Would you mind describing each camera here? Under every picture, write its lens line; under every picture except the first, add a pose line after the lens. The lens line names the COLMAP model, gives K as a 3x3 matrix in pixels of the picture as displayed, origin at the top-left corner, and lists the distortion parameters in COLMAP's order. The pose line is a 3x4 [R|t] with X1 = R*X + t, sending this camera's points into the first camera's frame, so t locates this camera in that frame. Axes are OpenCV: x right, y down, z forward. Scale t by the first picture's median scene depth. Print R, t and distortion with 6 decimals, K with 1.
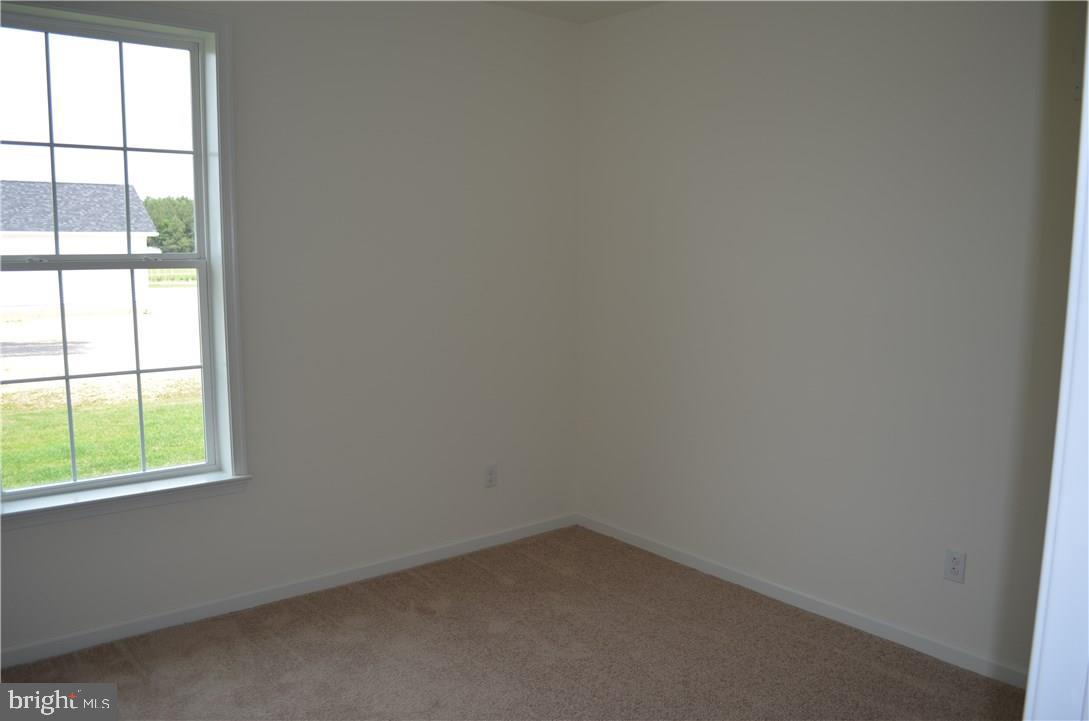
lens RADIAL K [[852.2, 0, 545.5], [0, 852.2, 365.1], [0, 0, 1]] dist [-0.084457, 0.013779]
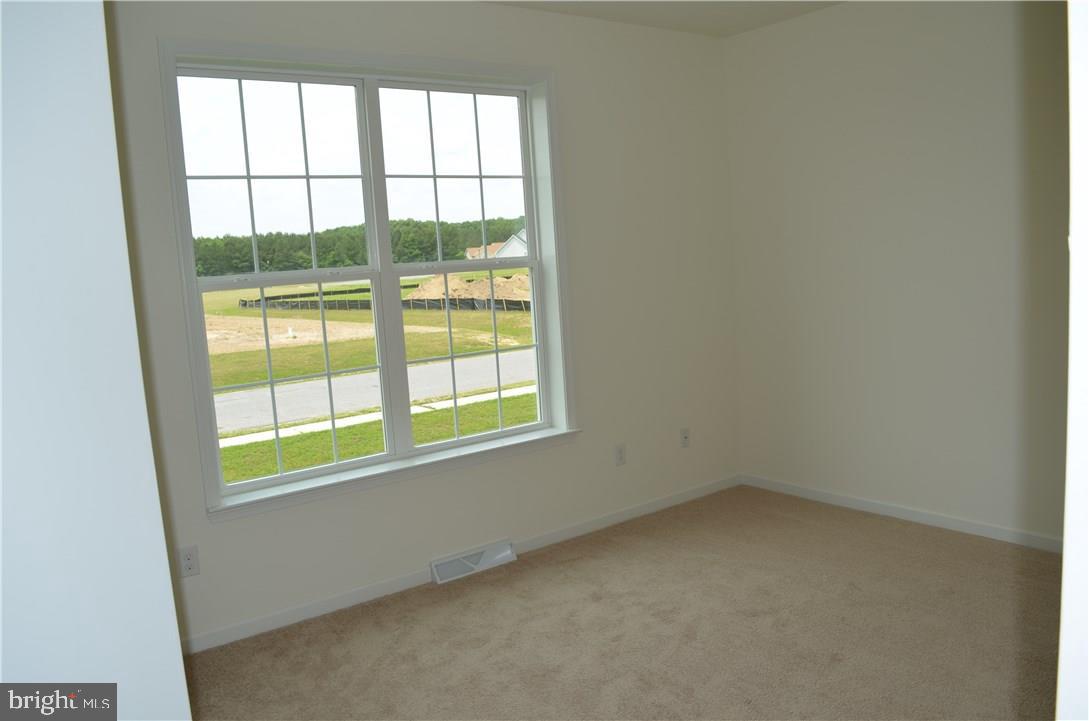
lens RADIAL K [[852.2, 0, 545.5], [0, 852.2, 365.1], [0, 0, 1]] dist [-0.084457, 0.013779]
pose [[0.997504, -0.063805, -0.030230, -0.355925], [0.063784, 0.997962, -0.001636, 0.034561], [0.030273, -0.000296, 0.999542, -0.281404]]
